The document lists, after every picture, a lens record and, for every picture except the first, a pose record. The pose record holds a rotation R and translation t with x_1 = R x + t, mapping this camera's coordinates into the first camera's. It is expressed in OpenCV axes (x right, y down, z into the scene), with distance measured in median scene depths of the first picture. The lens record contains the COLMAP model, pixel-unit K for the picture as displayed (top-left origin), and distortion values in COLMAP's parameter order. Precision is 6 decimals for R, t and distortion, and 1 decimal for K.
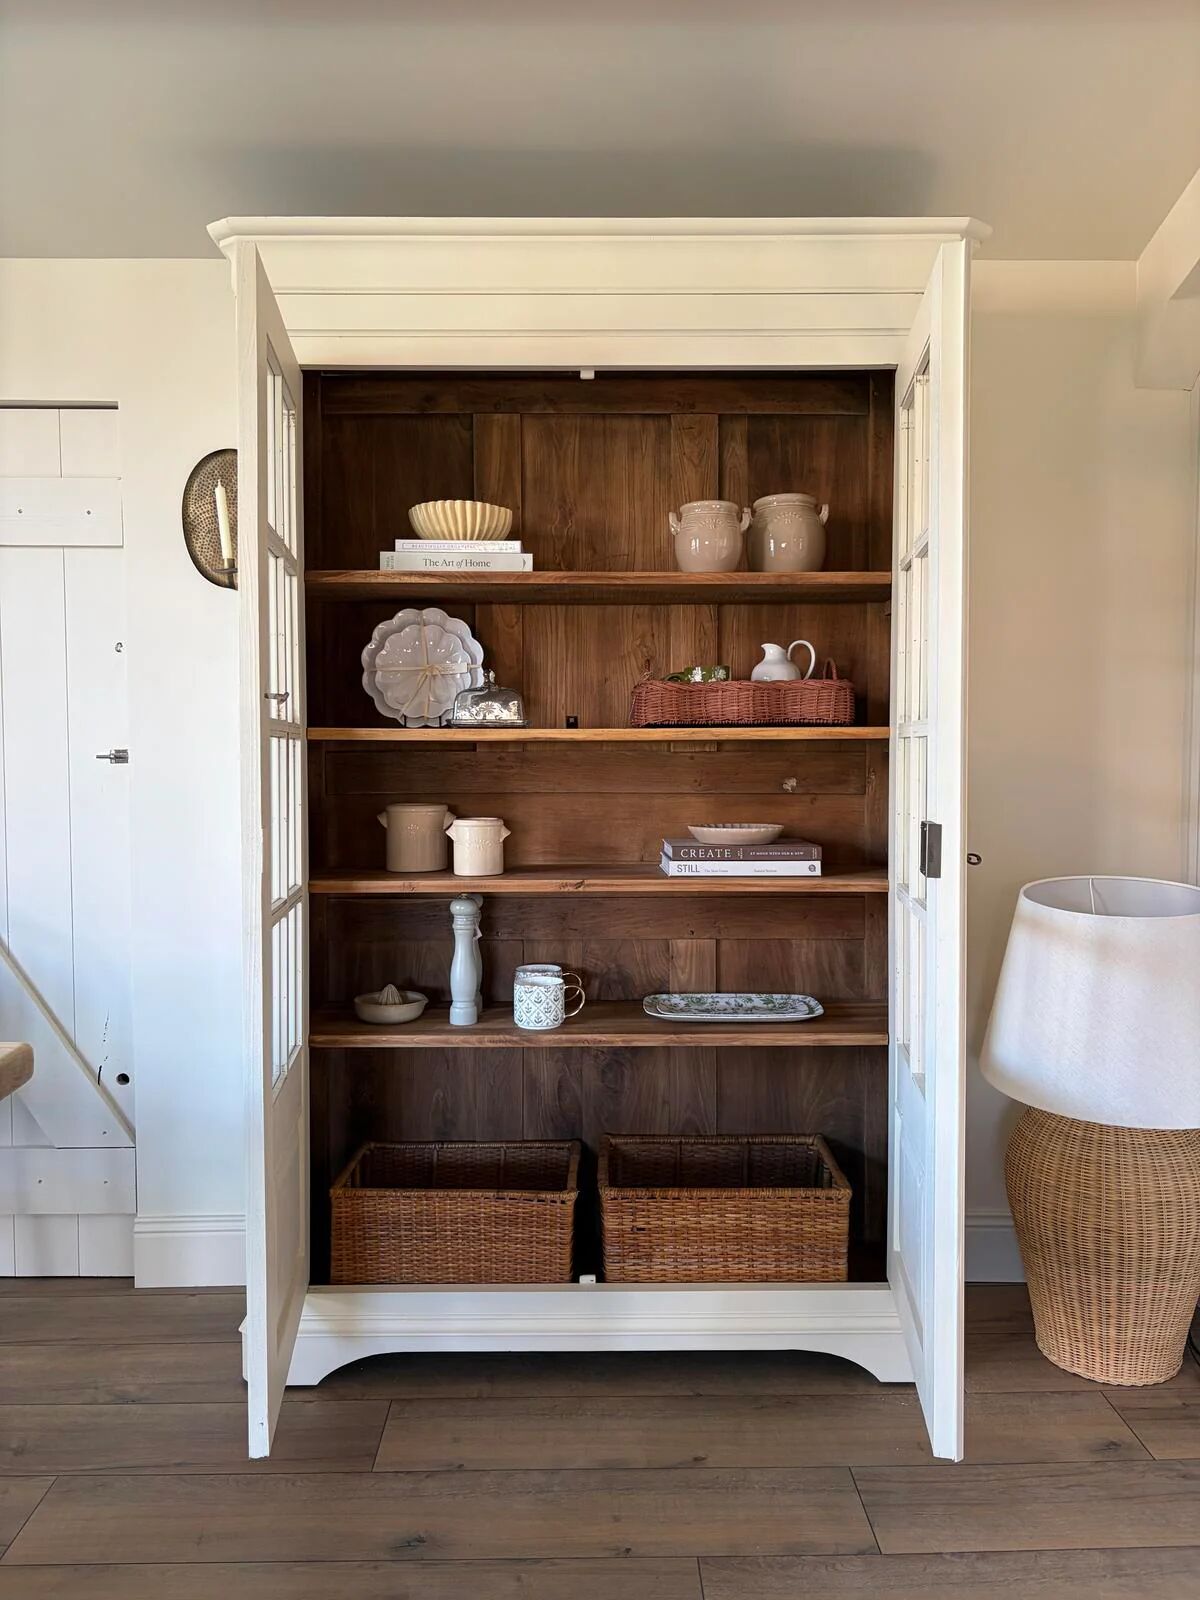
lens RADIAL K [[1197.0, 0, 593.5], [0, 1197.0, 794.2], [0, 0, 1]] dist [0.045757, -0.056609]
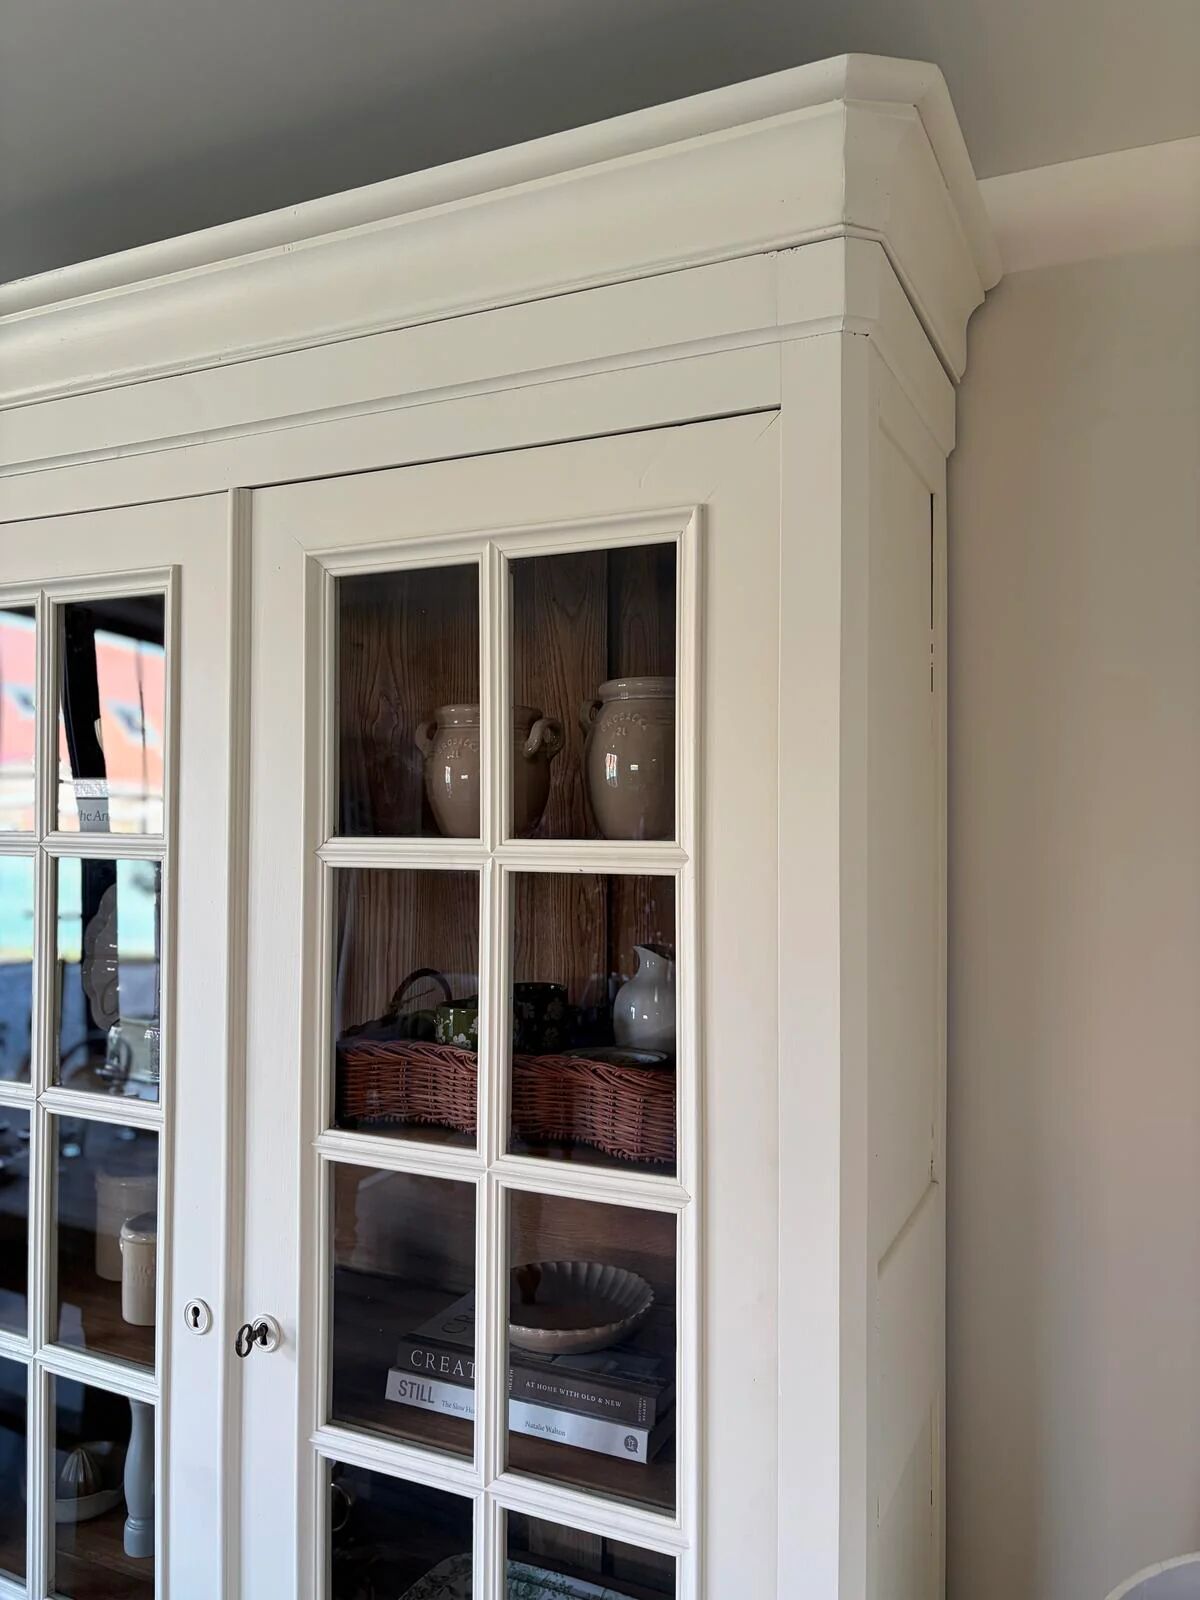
lens RADIAL K [[1197.0, 0, 609.1], [0, 1197.0, 798.6], [0, 0, 1]] dist [0.045757, -0.056609]
pose [[0.897309, -0.000784, -0.441401, 0.382814], [-0.019274, 0.998975, -0.040956, -0.175782], [0.440981, 0.045258, 0.896375, 0.532941]]
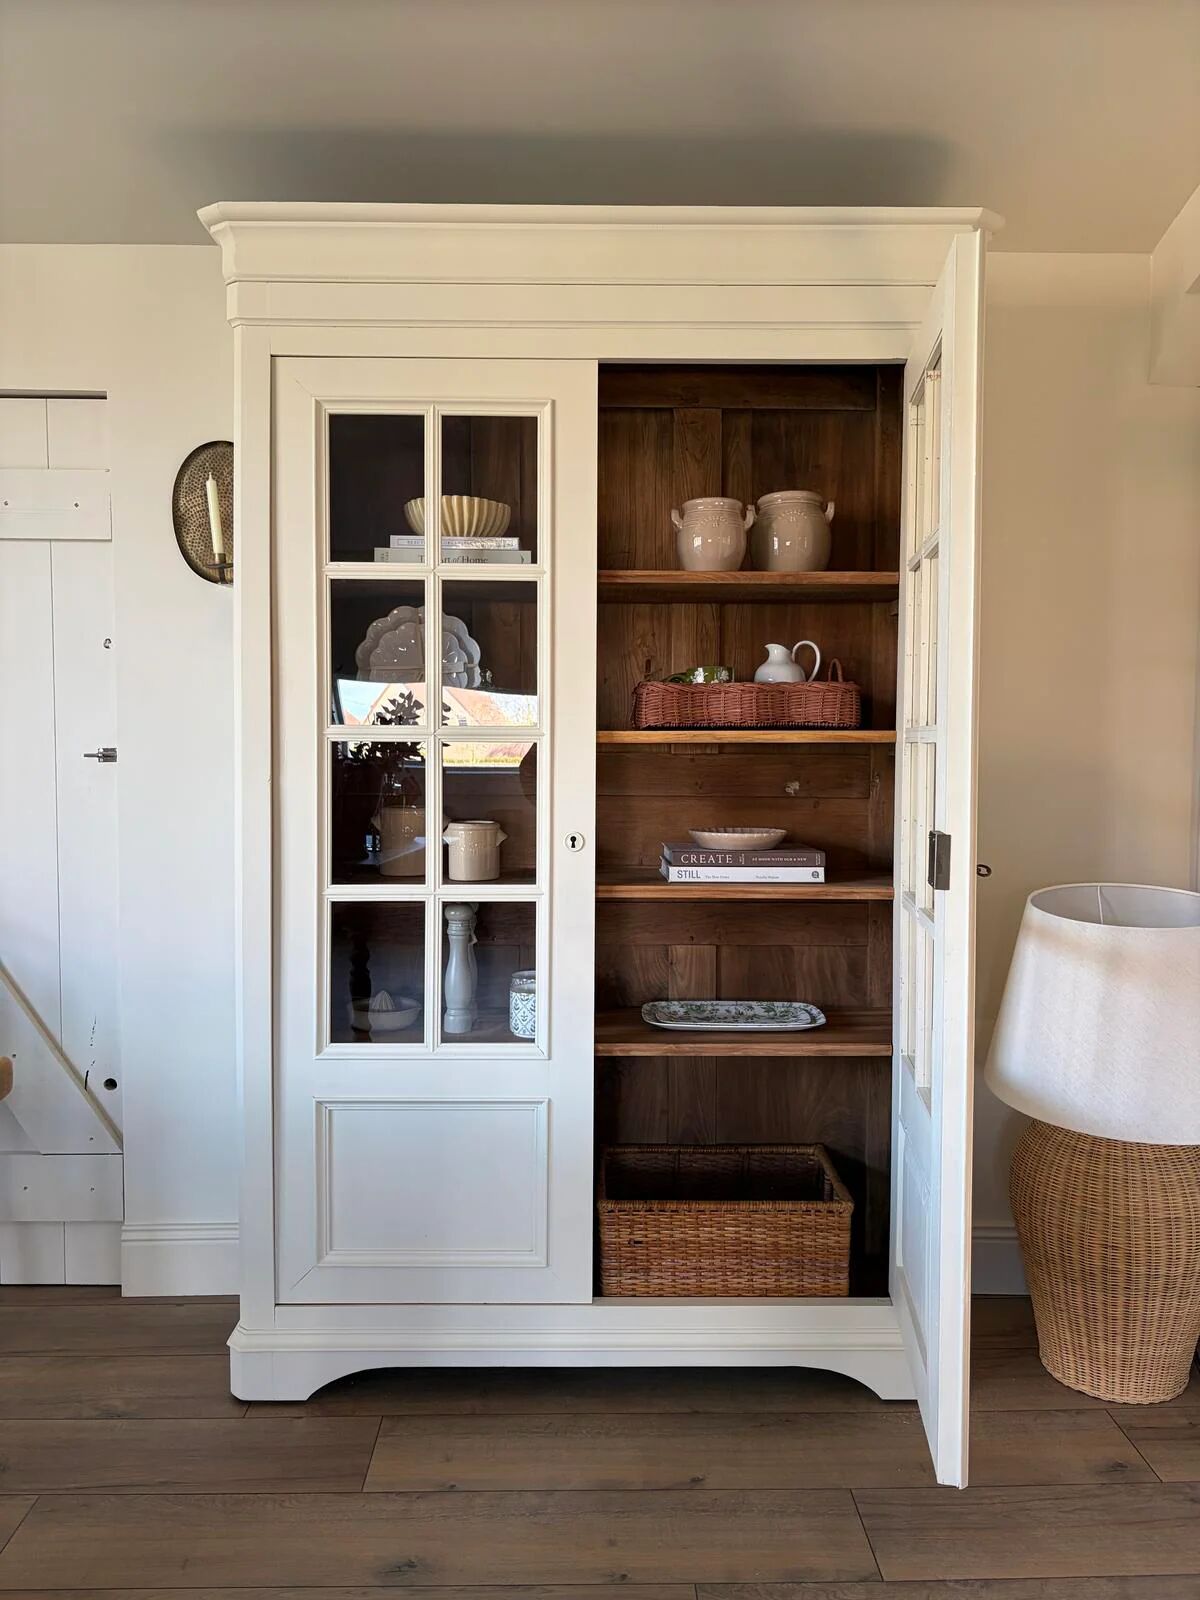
lens RADIAL K [[1197.0, 0, 593.9], [0, 1197.0, 795.4], [0, 0, 1]] dist [0.045757, -0.056609]
pose [[0.999980, 0.005512, 0.003010, -0.001543], [-0.005534, 0.999959, 0.007121, -0.008678], [-0.002971, -0.007137, 0.999970, 0.022632]]
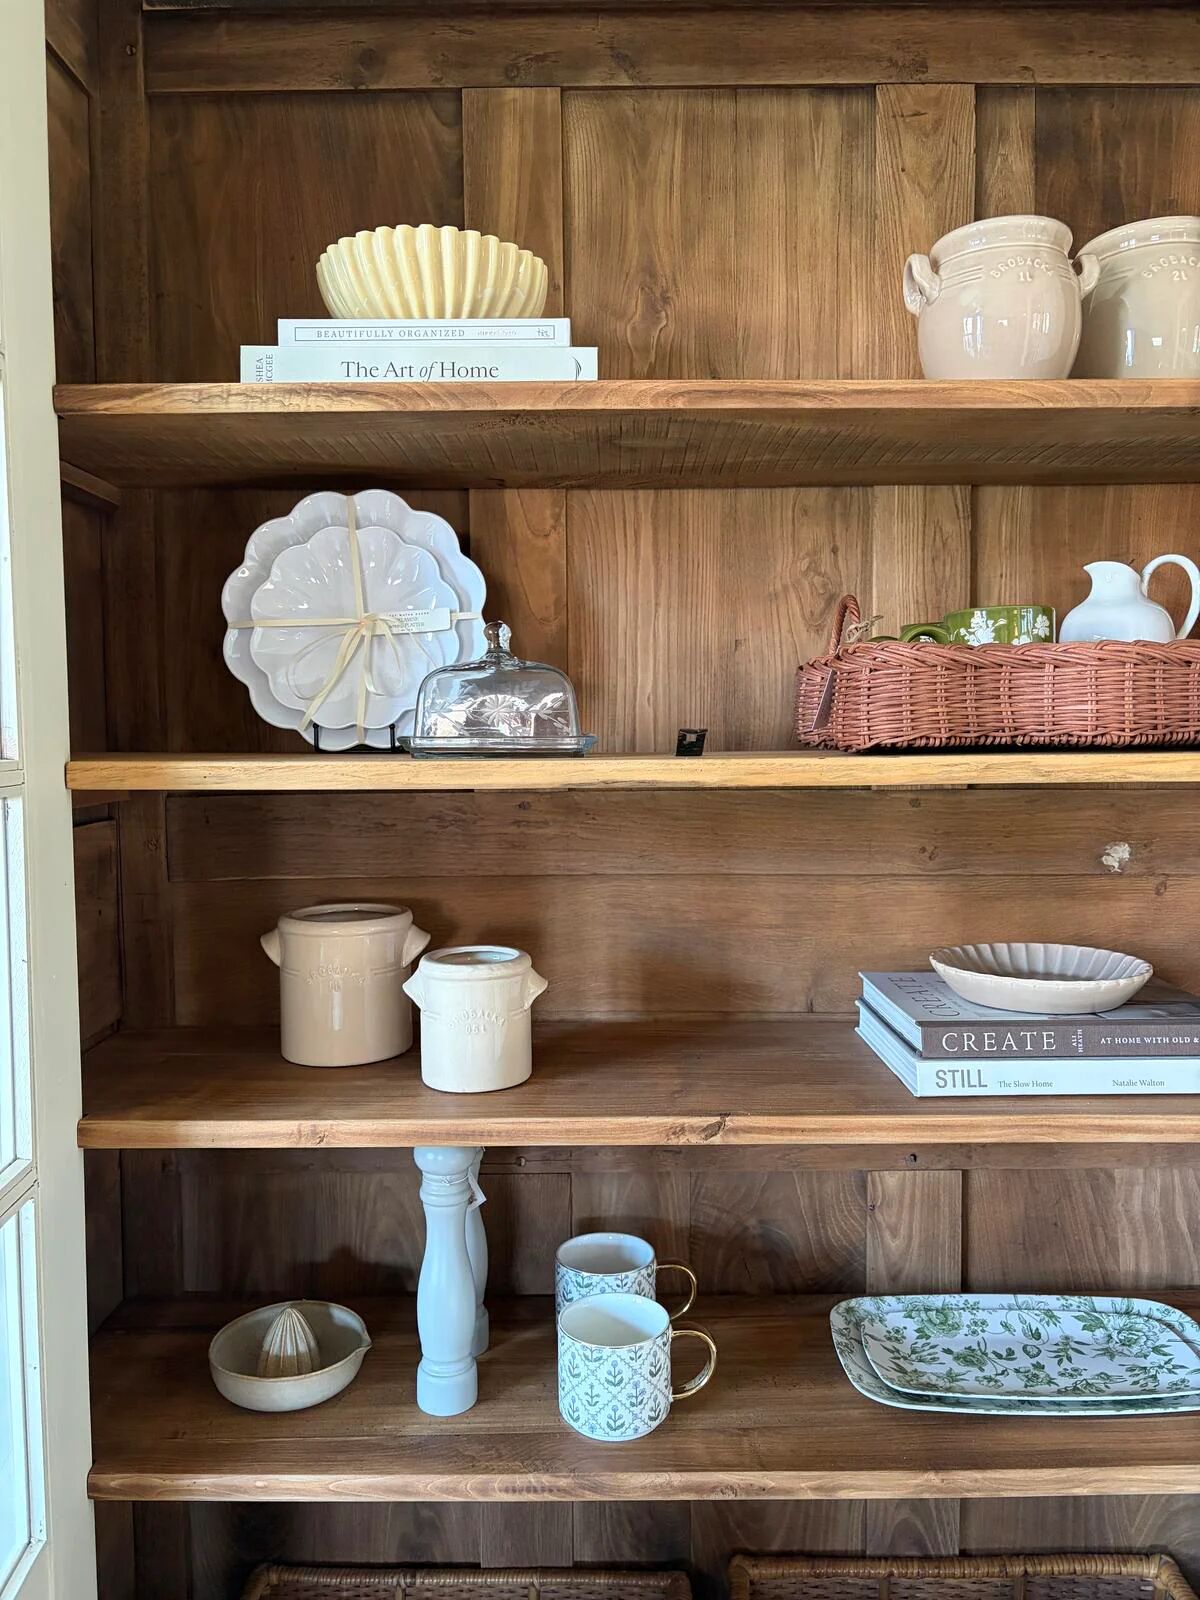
lens RADIAL K [[1197.0, 0, 591.7], [0, 1197.0, 797.4], [0, 0, 1]] dist [0.045757, -0.056609]
pose [[0.999876, -0.004629, -0.015078, -0.045722], [0.005027, 0.999637, 0.026476, -0.050349], [0.014950, -0.026549, 0.999536, 0.551774]]
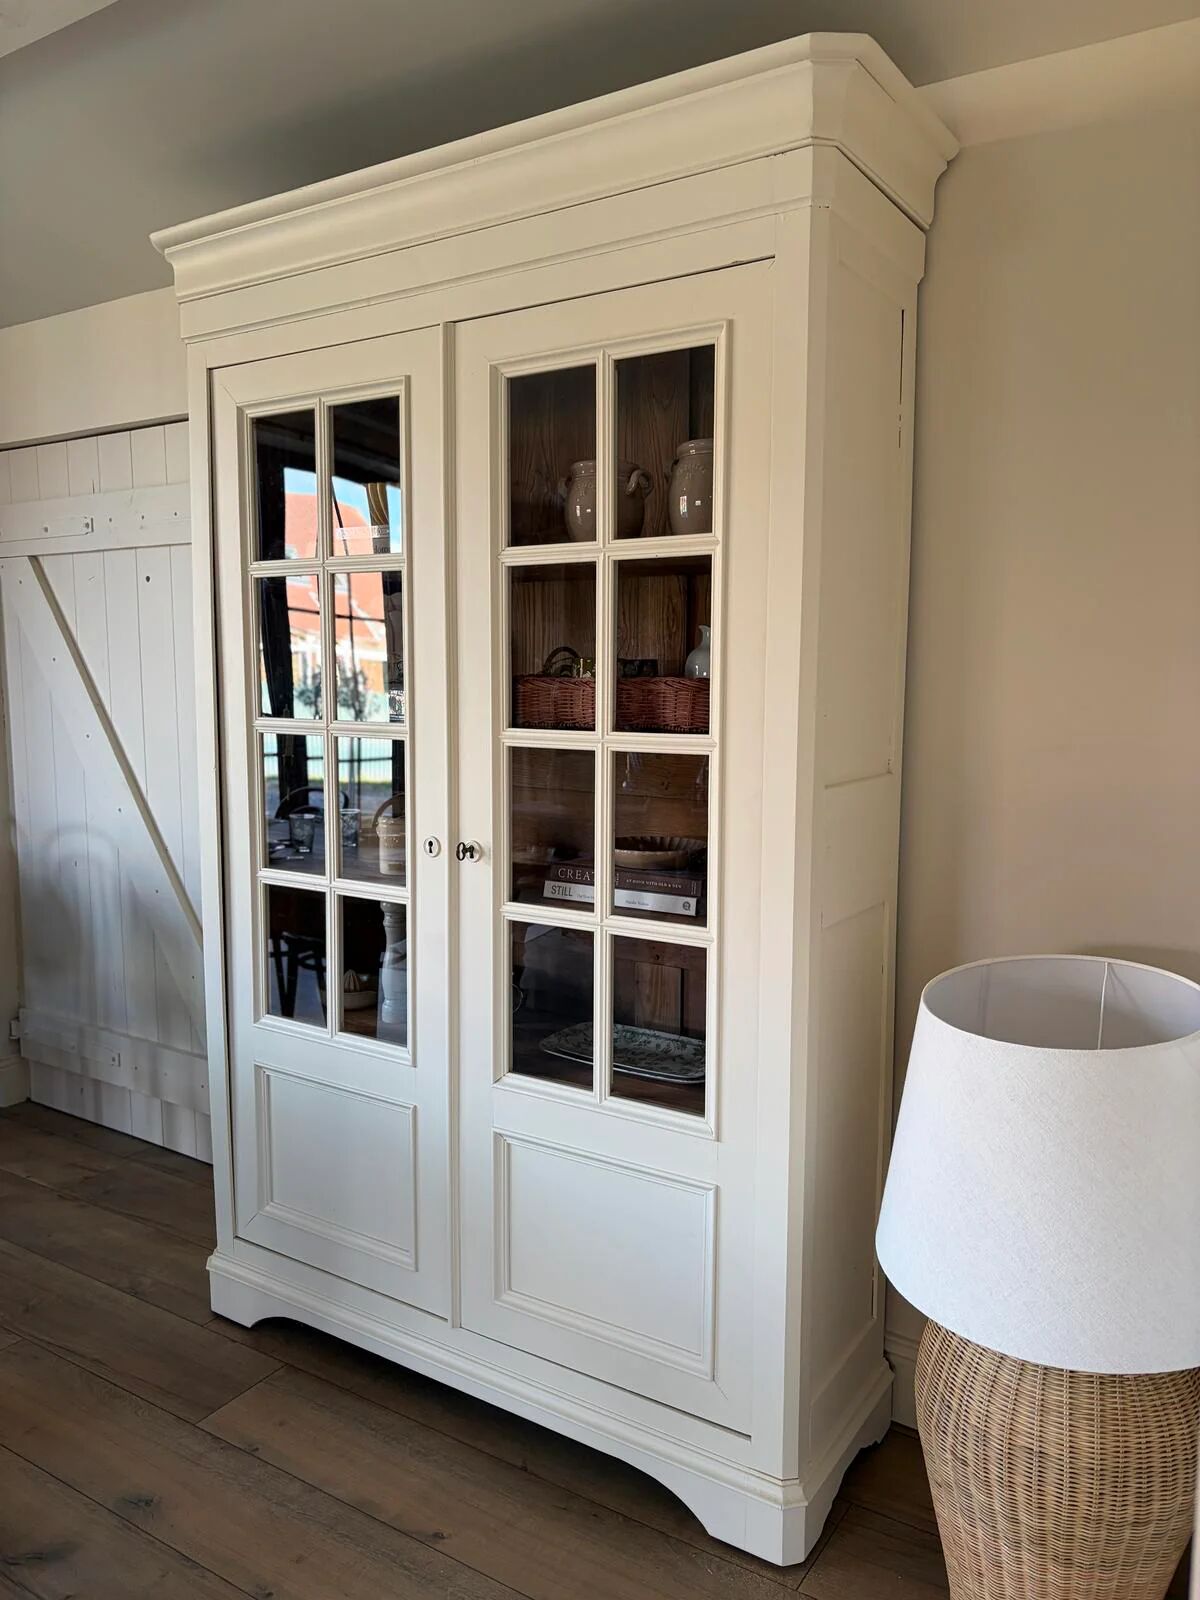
lens RADIAL K [[1197.0, 0, 608.7], [0, 1197.0, 798.7], [0, 0, 1]] dist [0.045757, -0.056609]
pose [[0.833481, 0.064318, -0.548792, 0.569991], [-0.024032, 0.996482, 0.080289, -0.074349], [0.552025, -0.053730, 0.832094, 0.286929]]
